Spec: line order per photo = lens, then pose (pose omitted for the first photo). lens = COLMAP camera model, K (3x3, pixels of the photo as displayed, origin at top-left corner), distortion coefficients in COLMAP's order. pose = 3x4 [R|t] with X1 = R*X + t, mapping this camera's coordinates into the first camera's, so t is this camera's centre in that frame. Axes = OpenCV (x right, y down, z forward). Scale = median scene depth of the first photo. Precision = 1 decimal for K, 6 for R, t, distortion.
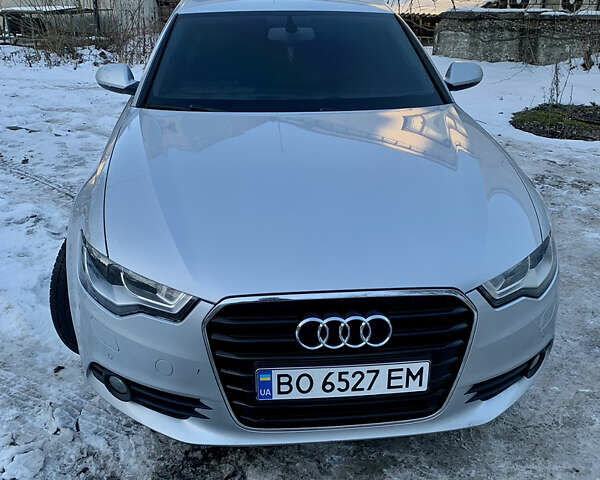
lens RADIAL K [[608.5, 0, 303.8], [0, 608.5, 245.5], [0, 0, 1]] dist [0.017414, 0.000000]
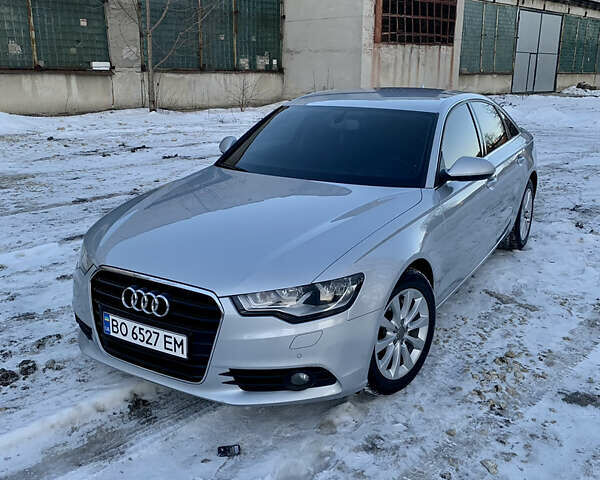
lens RADIAL K [[608.5, 0, 303.6], [0, 608.5, 239.7], [0, 0, 1]] dist [0.017414, 0.000000]
pose [[0.805368, 0.163336, -0.569828, 1.226219], [-0.240989, 0.968481, -0.062996, -0.010391], [0.541578, 0.188058, 0.819346, -0.083128]]
